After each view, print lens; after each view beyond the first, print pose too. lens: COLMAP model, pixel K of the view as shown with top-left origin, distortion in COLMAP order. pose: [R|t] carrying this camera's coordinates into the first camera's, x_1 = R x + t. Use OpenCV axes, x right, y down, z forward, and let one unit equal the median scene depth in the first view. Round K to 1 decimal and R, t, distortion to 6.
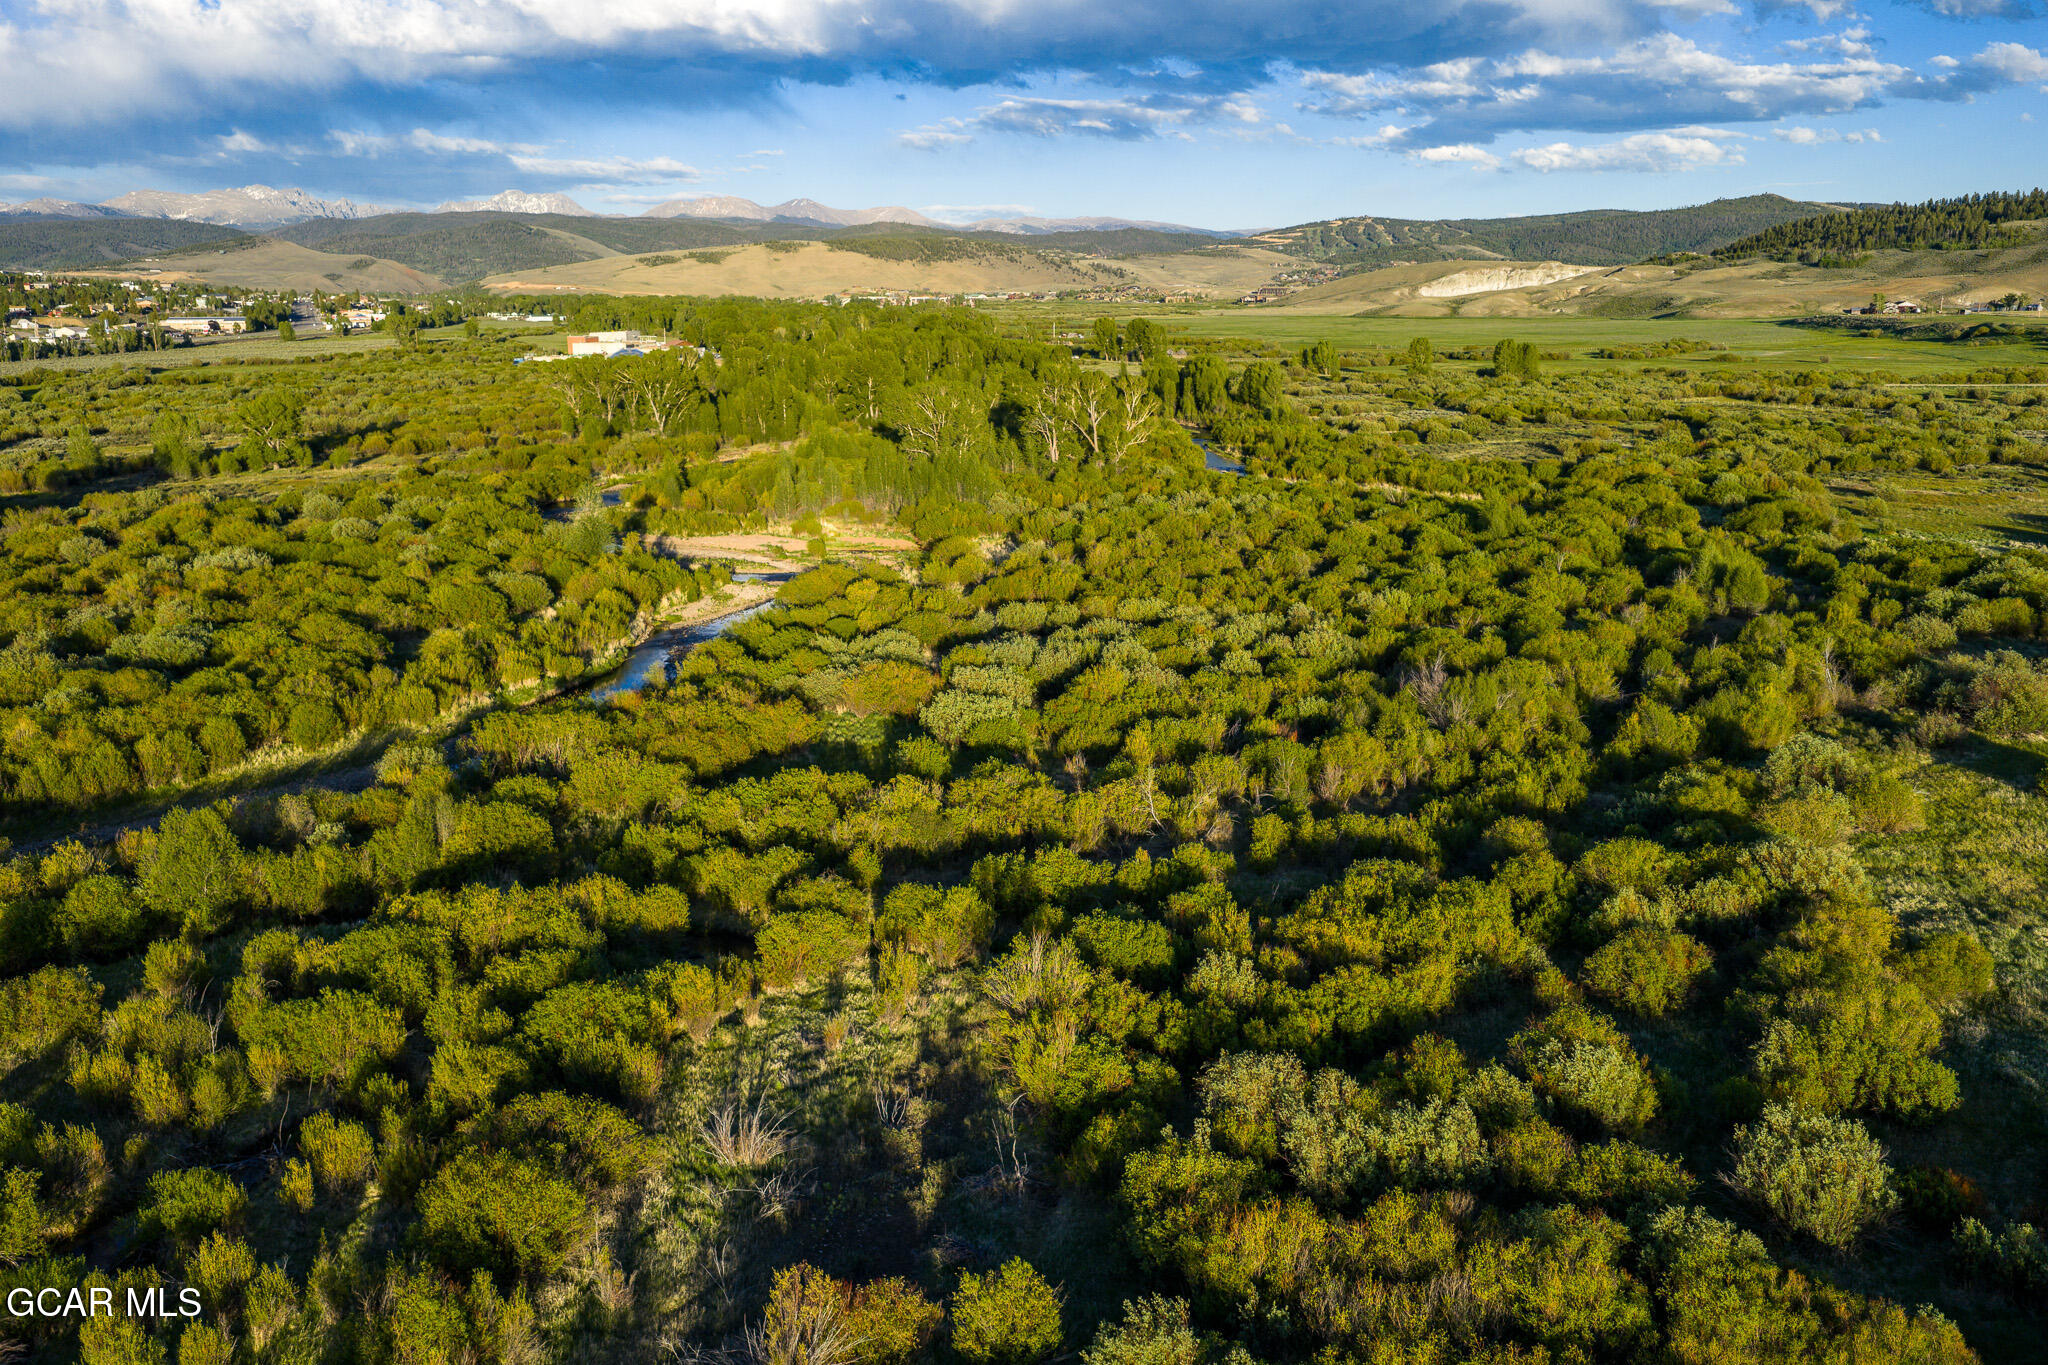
lens RADIAL K [[1694.8, 0, 1038.3], [0, 1694.8, 689.3], [0, 0, 1]] dist [-0.001984, 0.004754]
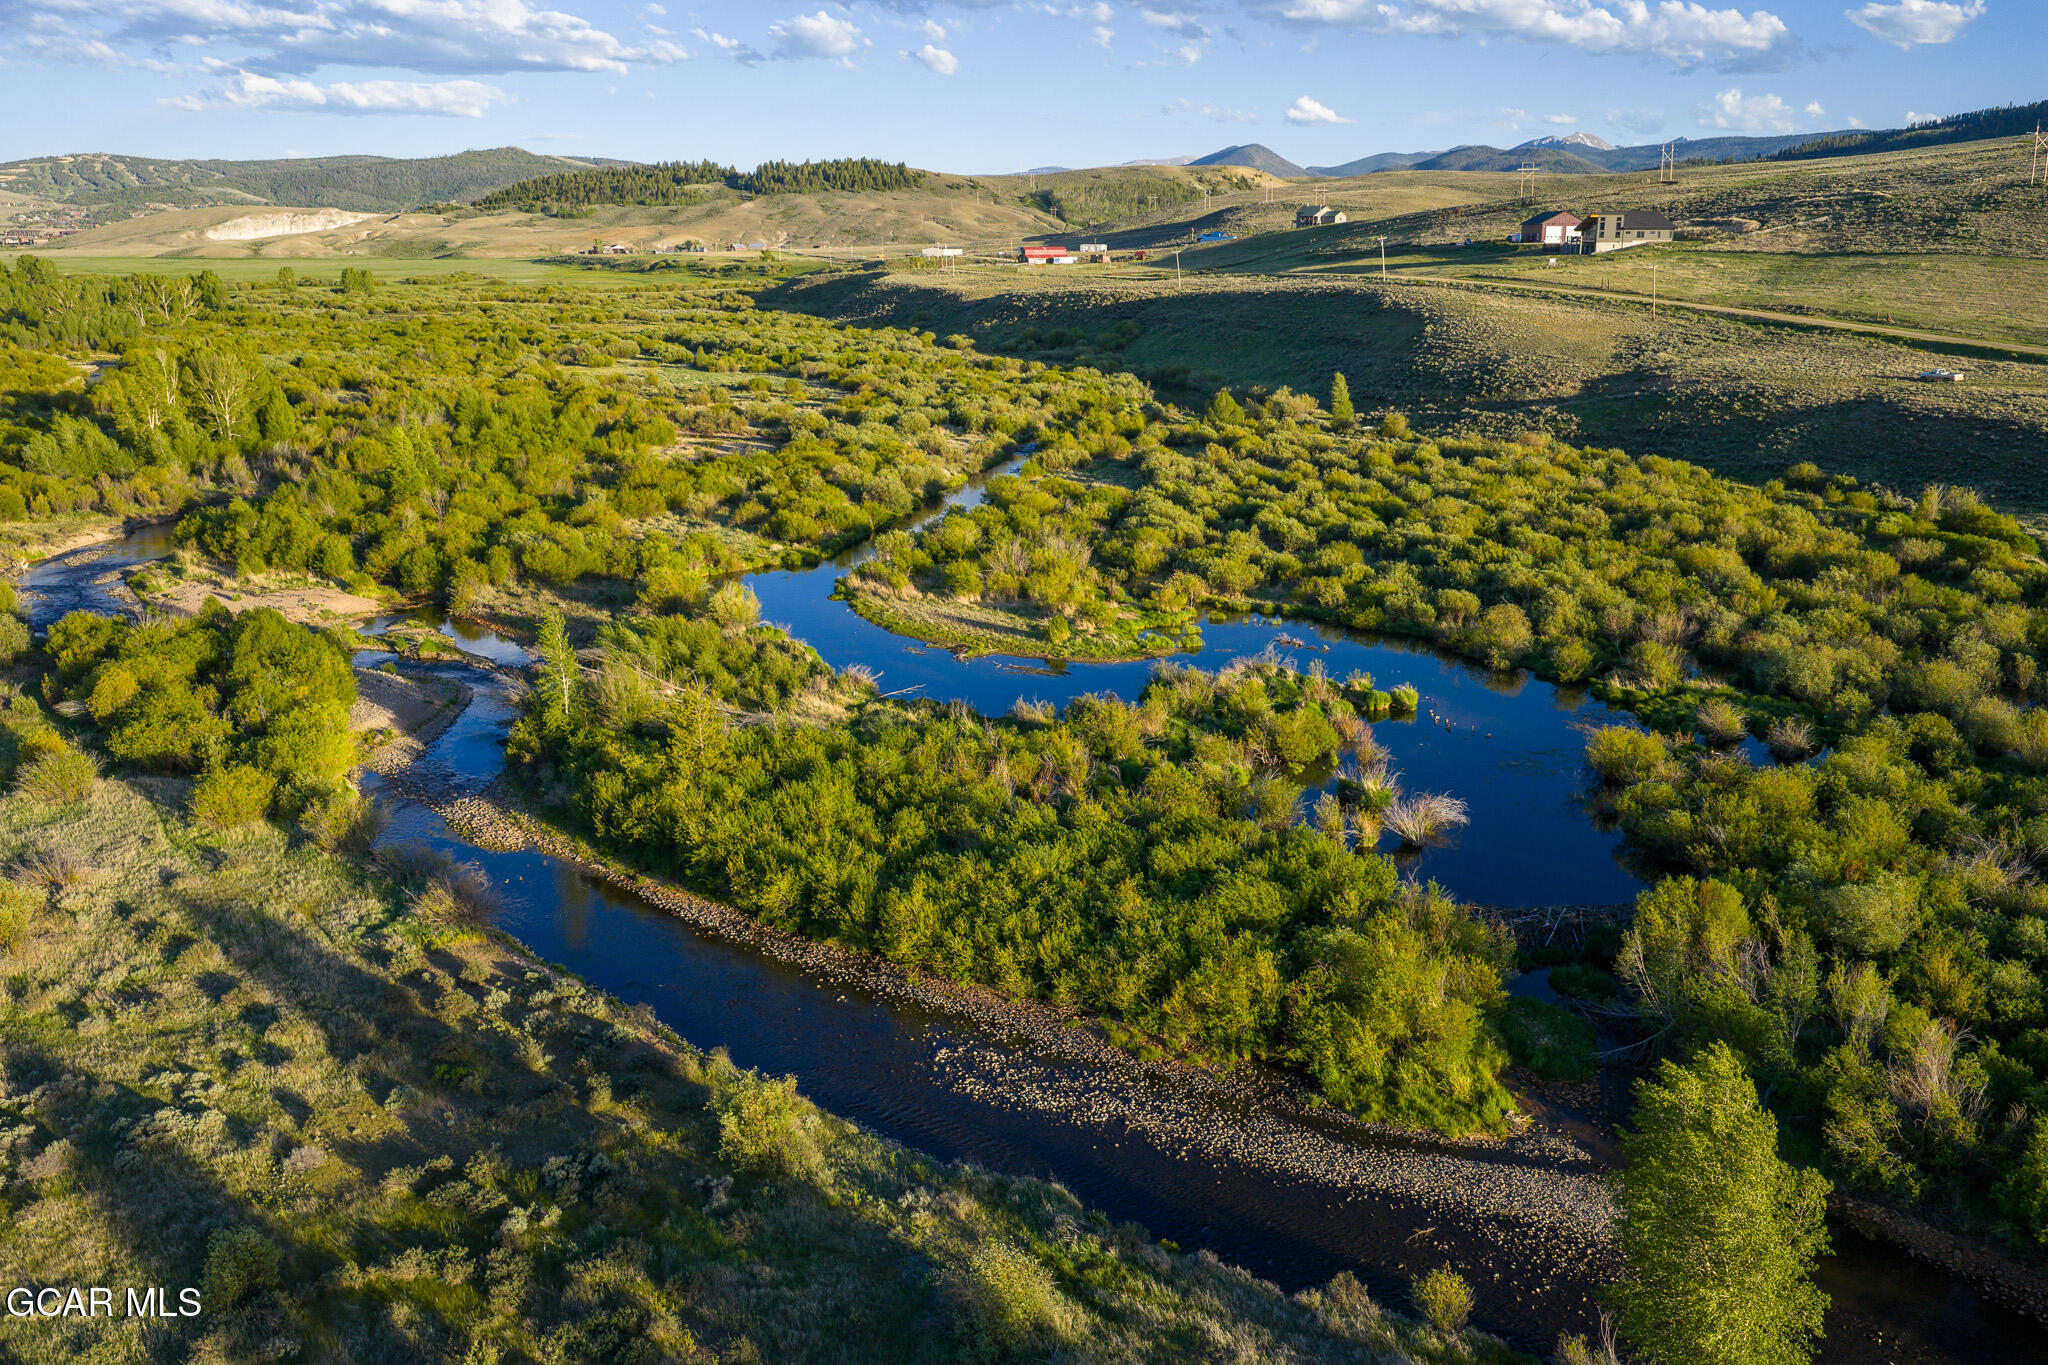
lens RADIAL K [[1694.8, 0, 1026.0], [0, 1694.8, 699.3], [0, 0, 1]] dist [-0.001984, 0.004754]
pose [[0.781869, -0.157177, 0.603304, -0.070881], [0.135490, 0.987408, 0.081654, 0.041485], [-0.608541, 0.017899, 0.793320, -0.174778]]
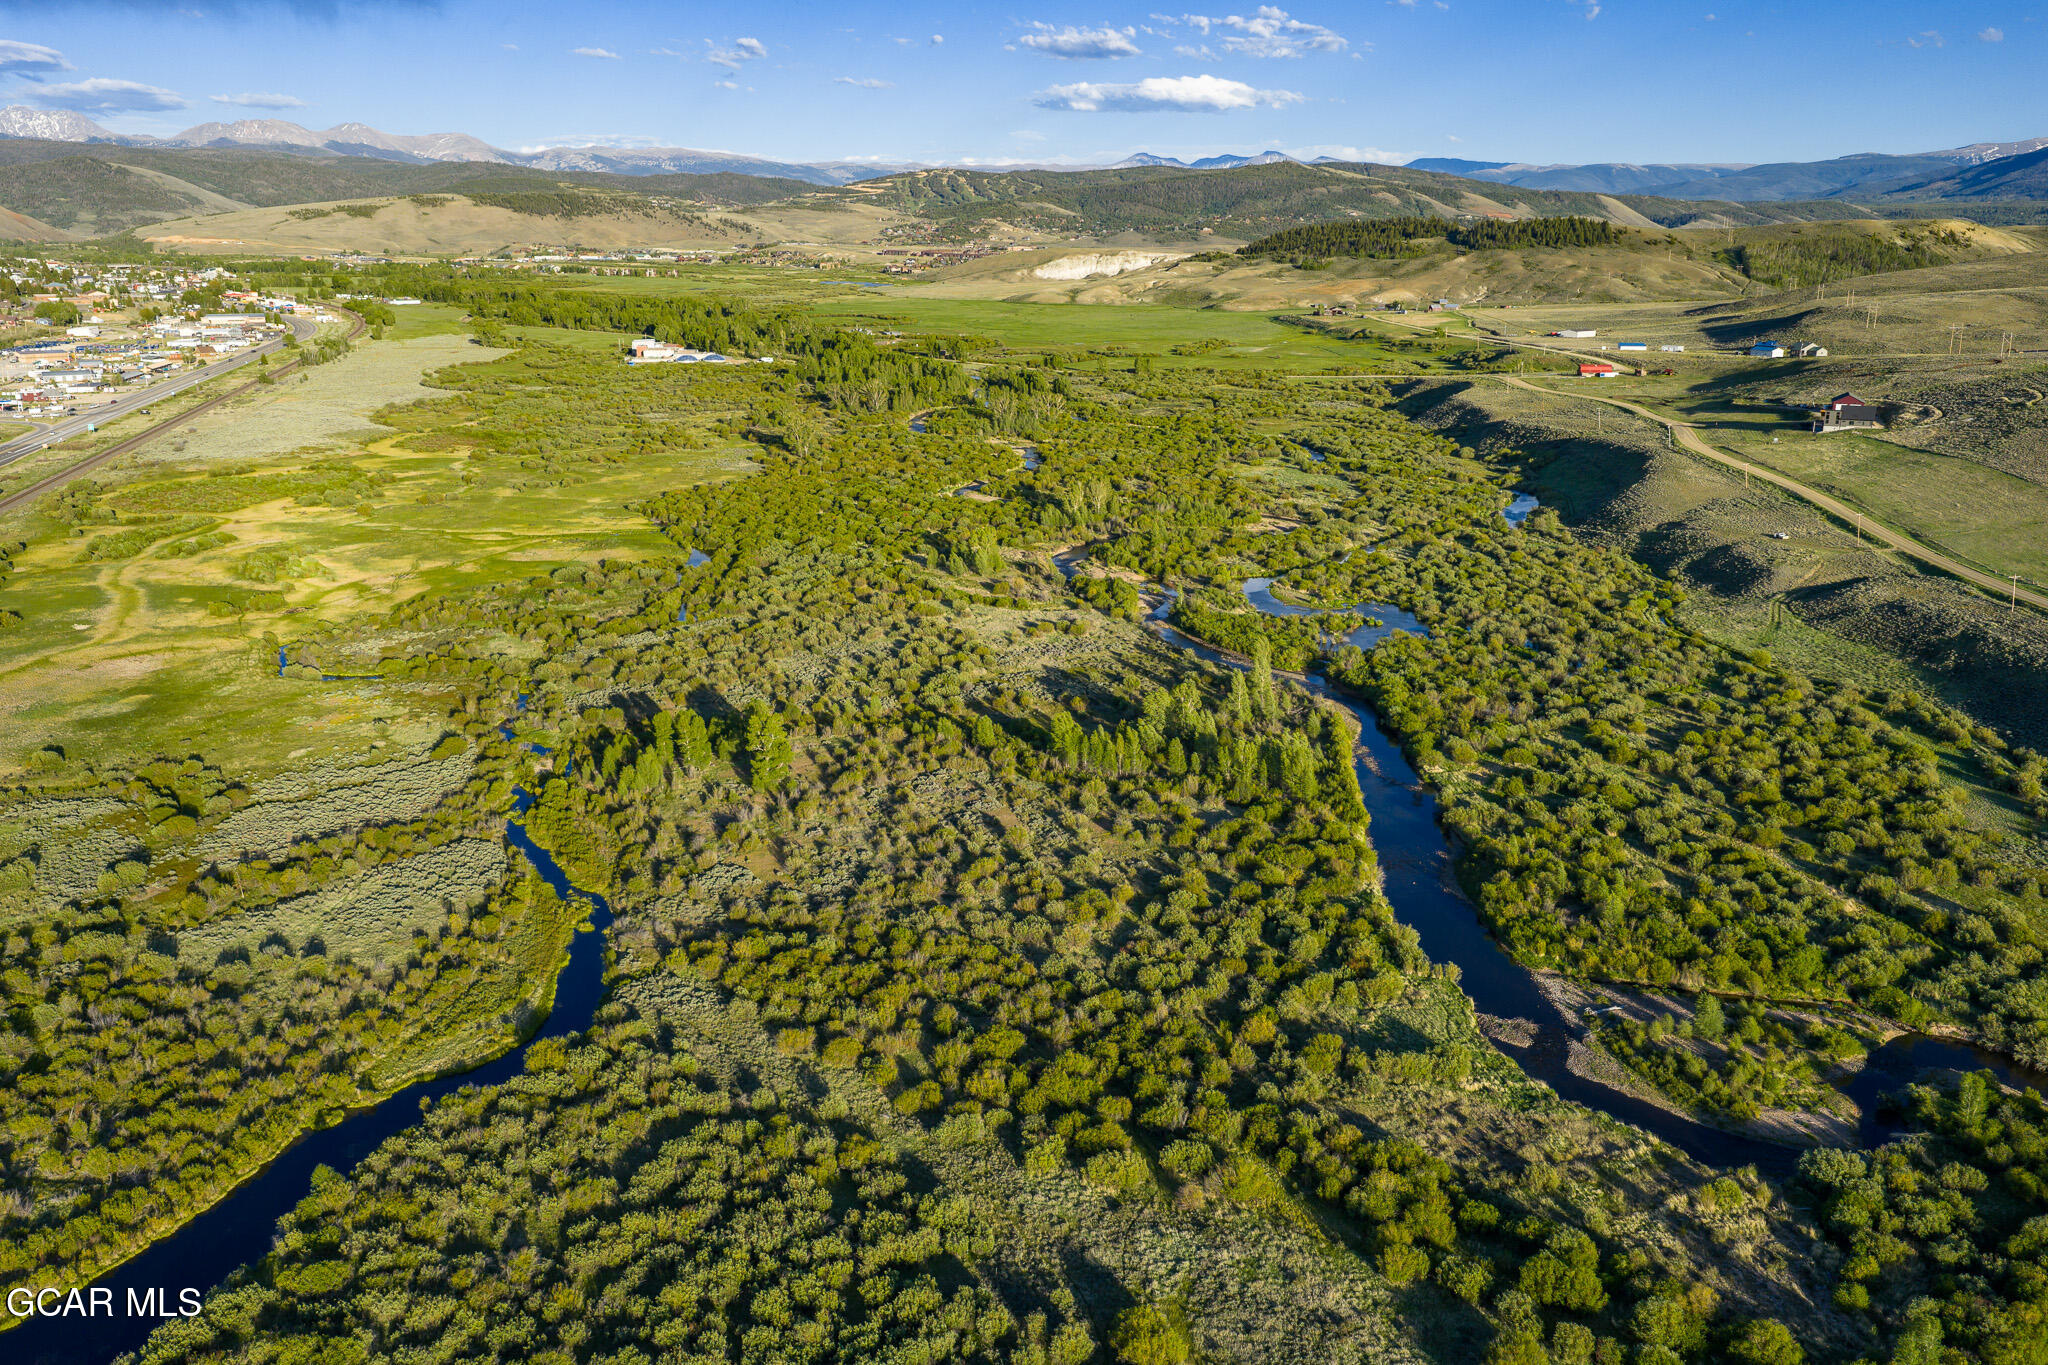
lens RADIAL K [[1737.7, 0, 1019.0], [0, 1737.7, 686.5], [0, 0, 1]] dist [0.001633, -0.004032]
pose [[0.971304, -0.054084, 0.231609, -0.151265], [0.045890, 0.998120, 0.040625, 0.045555], [-0.233370, -0.028830, 0.971960, -0.422628]]
